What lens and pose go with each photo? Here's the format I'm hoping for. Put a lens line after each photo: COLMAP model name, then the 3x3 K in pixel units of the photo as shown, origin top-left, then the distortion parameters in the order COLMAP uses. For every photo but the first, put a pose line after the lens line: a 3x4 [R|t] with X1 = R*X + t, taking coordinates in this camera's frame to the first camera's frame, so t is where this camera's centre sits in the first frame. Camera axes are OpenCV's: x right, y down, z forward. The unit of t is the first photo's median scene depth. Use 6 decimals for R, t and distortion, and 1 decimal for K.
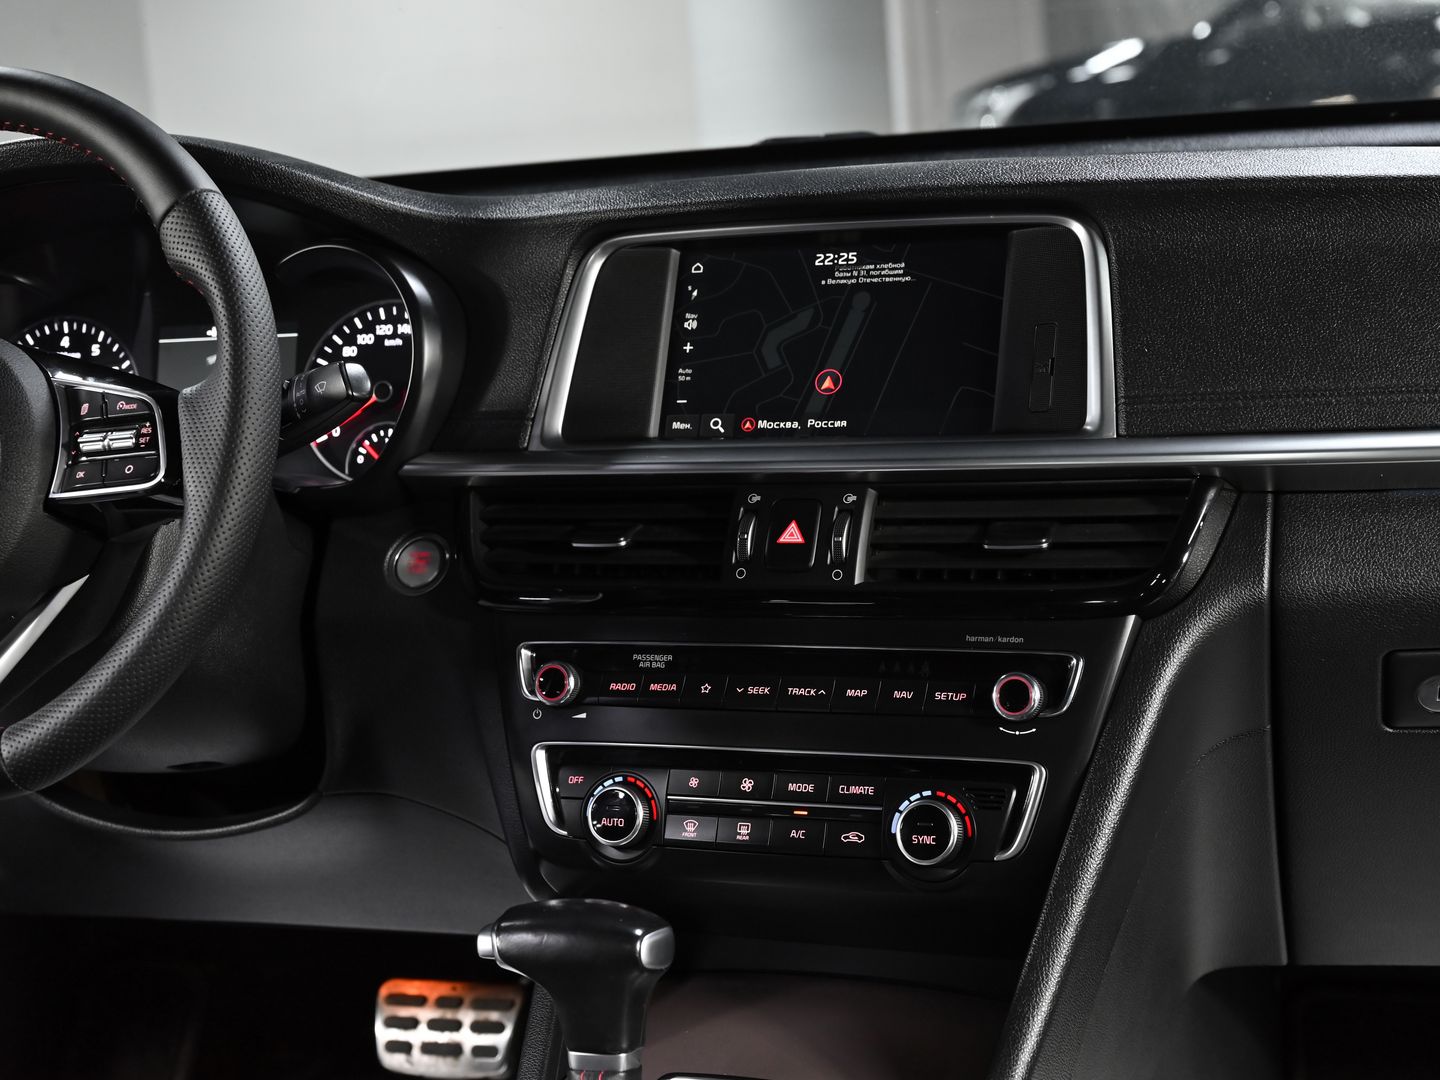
lens RADIAL K [[2440.6, 0, 714.9], [0, 2440.6, 535.5], [0, 0, 1]] dist [0.015908, 0.000000]
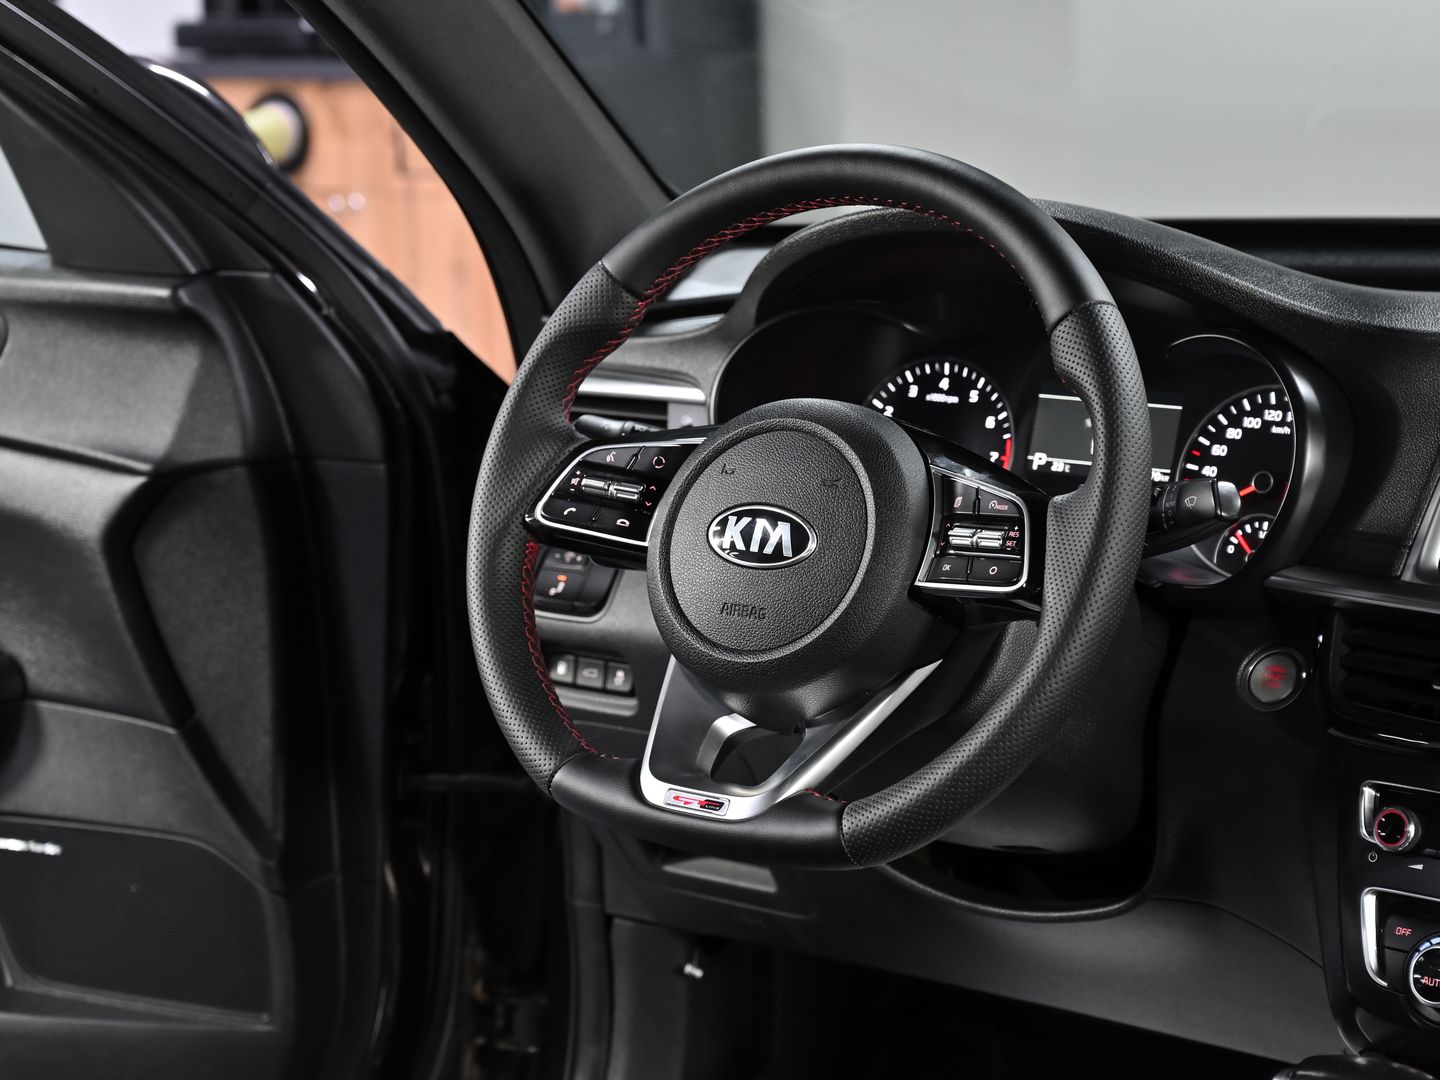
lens RADIAL K [[3220.0, 0, 718.6], [0, 3220.0, 542.8], [0, 0, 1]] dist [-0.060003, 0.000000]
pose [[0.943674, 0.124512, -0.306557, 0.056071], [-0.116964, 0.992207, 0.042945, -0.073425], [0.309515, -0.004670, 0.950883, -0.280570]]
